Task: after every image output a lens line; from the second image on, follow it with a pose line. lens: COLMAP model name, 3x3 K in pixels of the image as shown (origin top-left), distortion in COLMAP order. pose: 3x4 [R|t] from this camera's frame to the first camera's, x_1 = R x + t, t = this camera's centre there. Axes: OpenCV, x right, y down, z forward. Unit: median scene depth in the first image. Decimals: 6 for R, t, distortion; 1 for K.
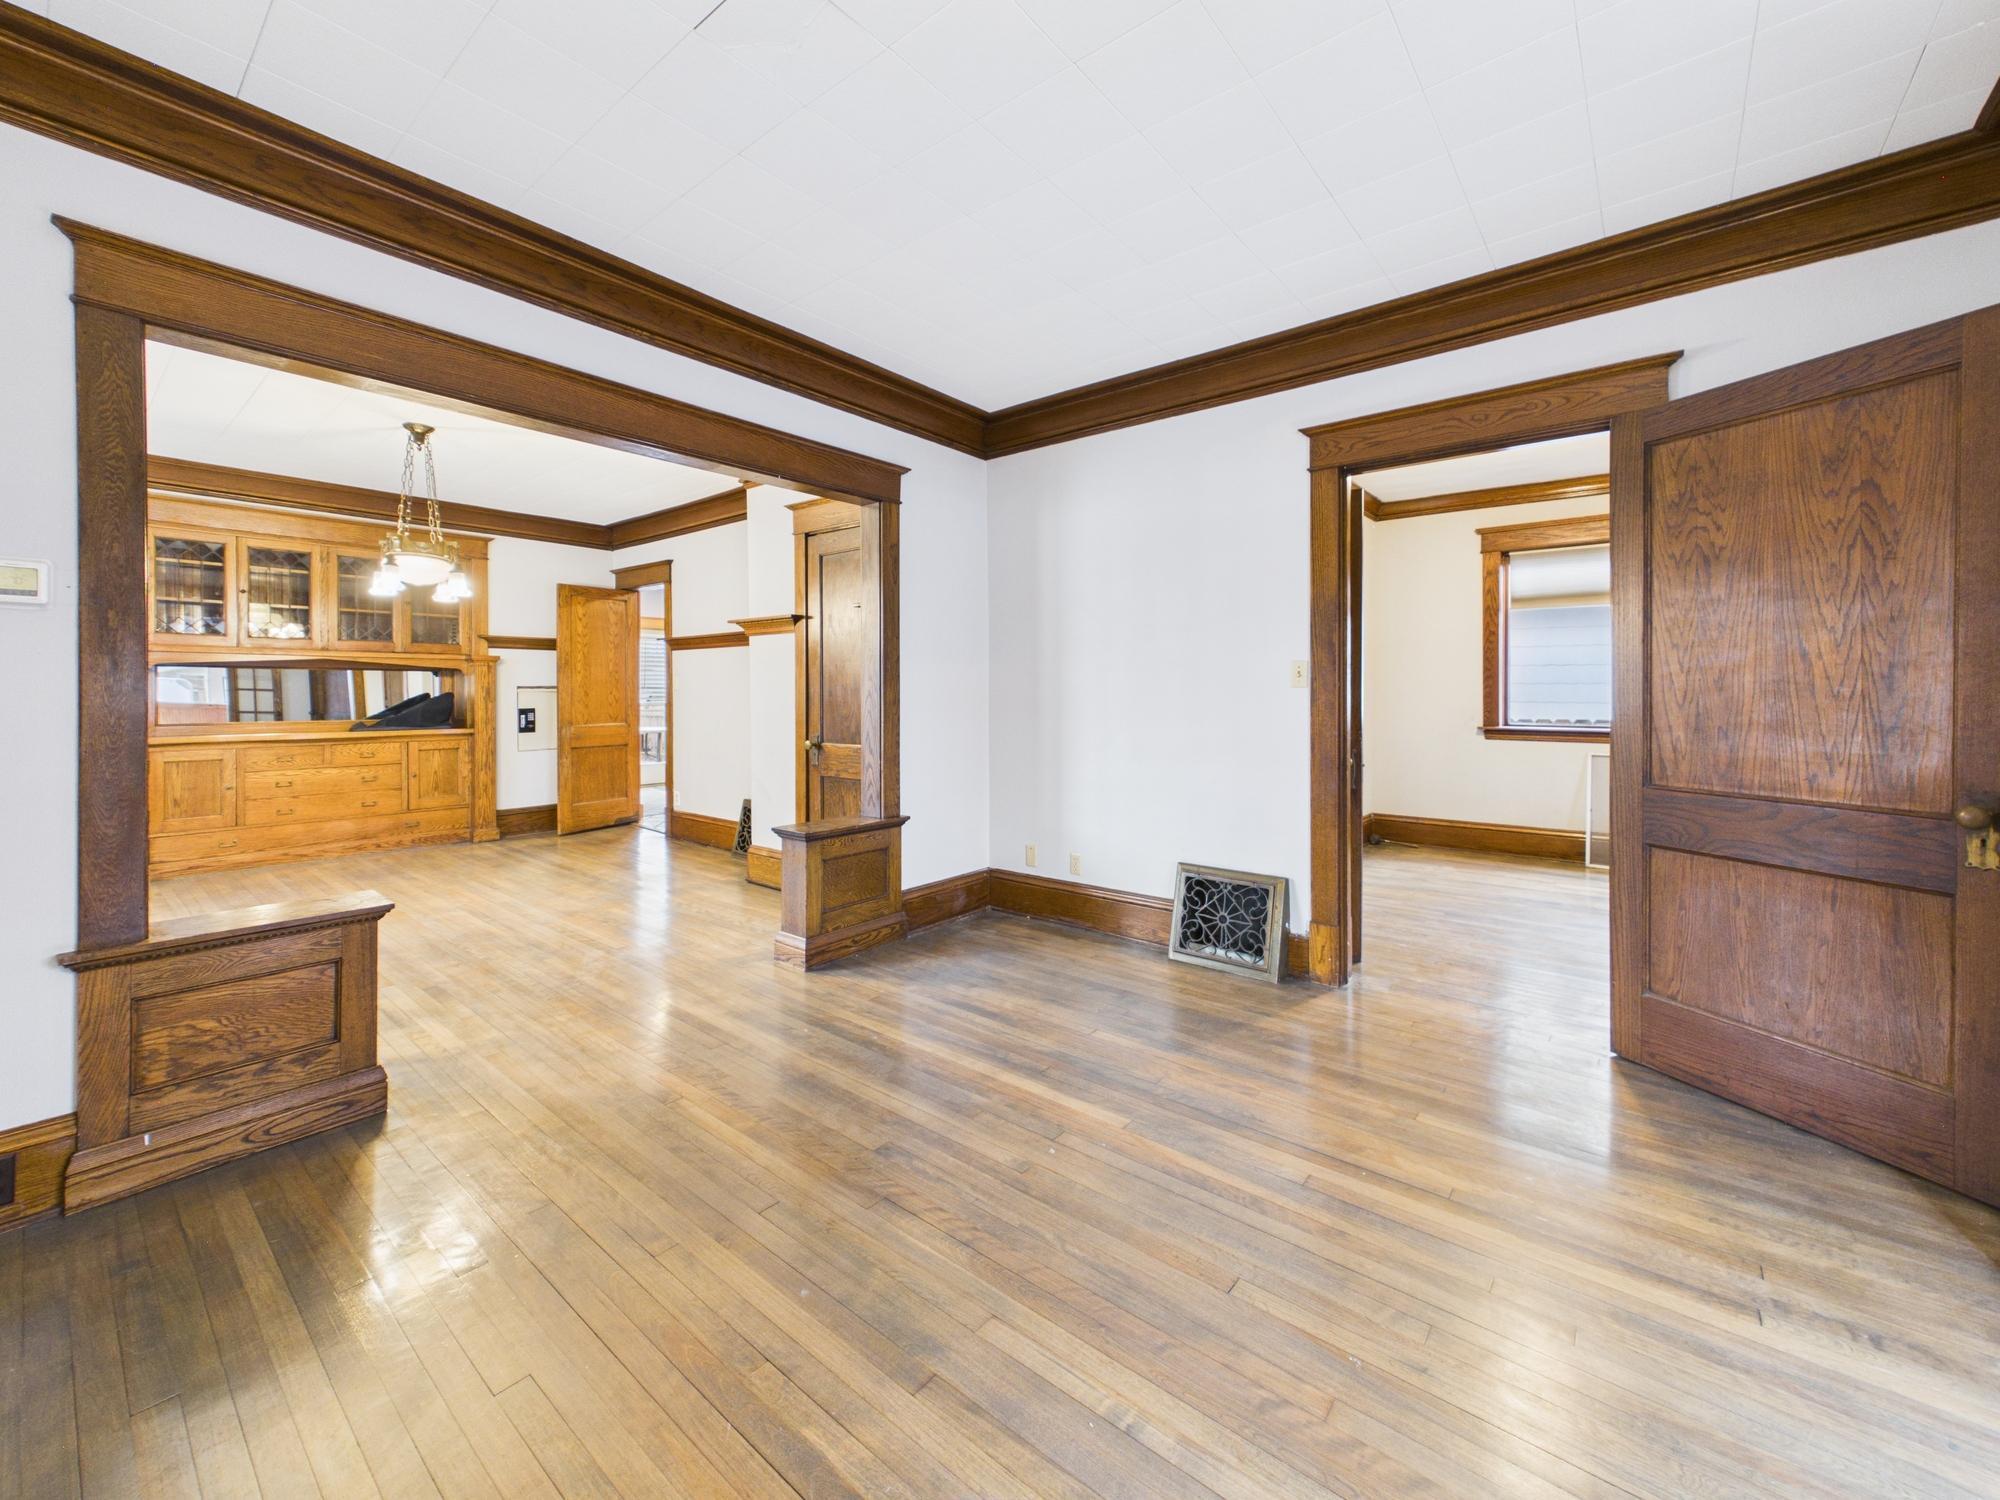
lens RADIAL K [[804.9, 0, 997.1], [0, 804.9, 688.5], [0, 0, 1]] dist [0.001013, -0.000039]
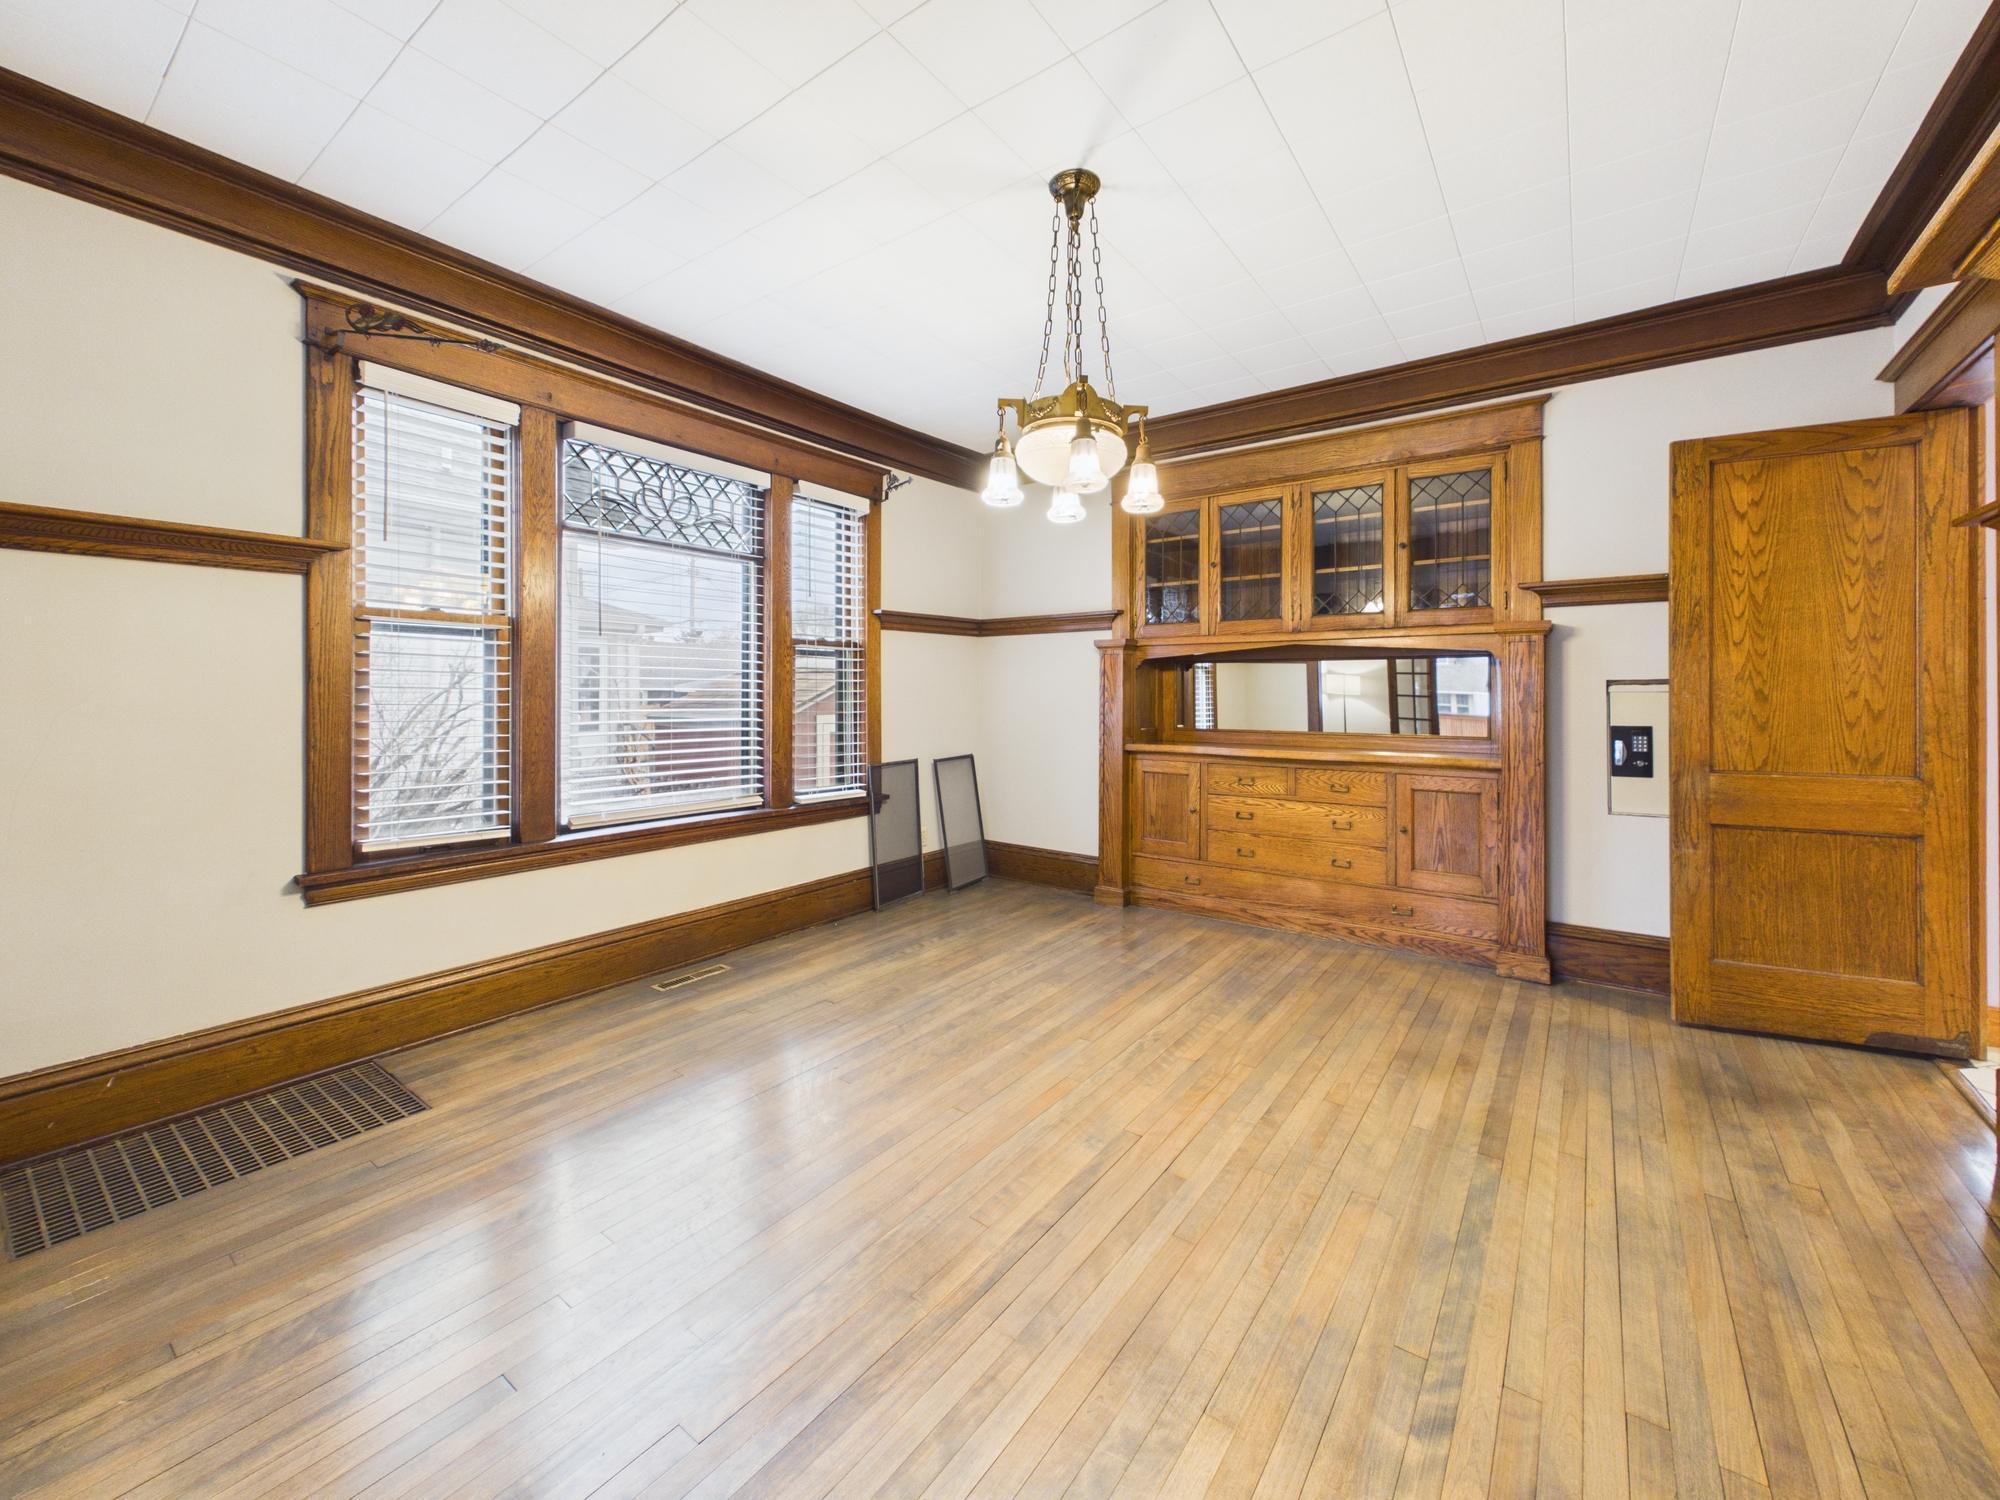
lens RADIAL K [[804.9, 0, 997.1], [0, 804.9, 688.5], [0, 0, 1]] dist [0.001013, -0.000039]
pose [[0.057322, -0.004060, -0.998347, -0.154915], [0.002769, 0.999989, -0.003908, 0.003709], [0.998352, -0.002540, 0.057333, 0.727355]]
